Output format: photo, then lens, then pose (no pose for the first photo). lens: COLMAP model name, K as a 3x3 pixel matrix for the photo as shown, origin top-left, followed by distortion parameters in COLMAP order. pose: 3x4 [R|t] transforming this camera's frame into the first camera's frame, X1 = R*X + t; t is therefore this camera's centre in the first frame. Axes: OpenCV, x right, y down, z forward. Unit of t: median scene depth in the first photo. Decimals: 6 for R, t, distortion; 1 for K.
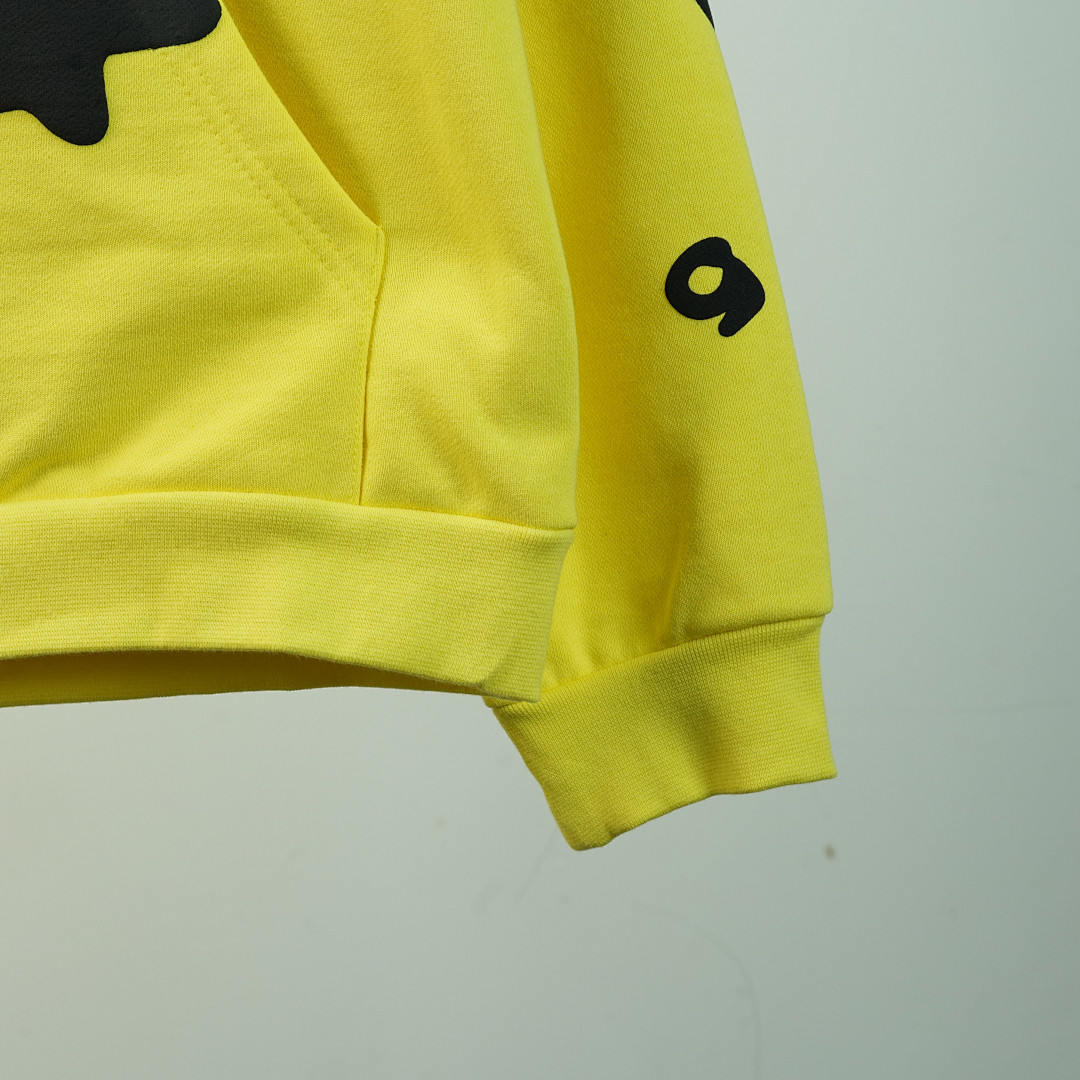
lens RADIAL K [[3288.2, 0, 540.0], [0, 3288.2, 540.0], [0, 0, 1]] dist [0.042657, -0.037931]
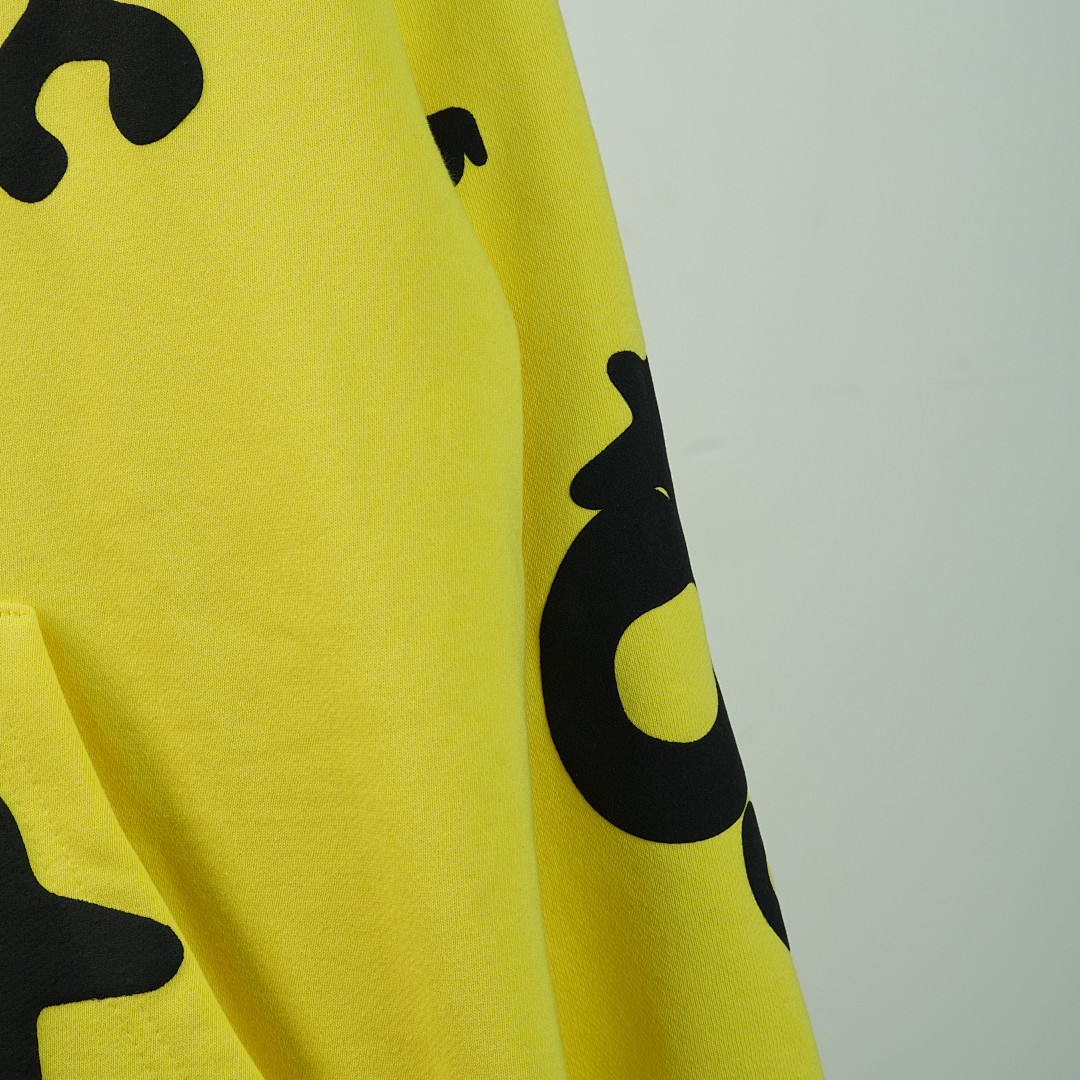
lens RADIAL K [[3288.2, 0, 540.0], [0, 3288.2, 540.0], [0, 0, 1]] dist [0.042657, -0.037931]
pose [[0.999906, 0.011366, -0.007681, -0.003905], [-0.011565, 0.999584, -0.026432, -0.241379], [0.007377, 0.026519, 0.999621, 0.187013]]
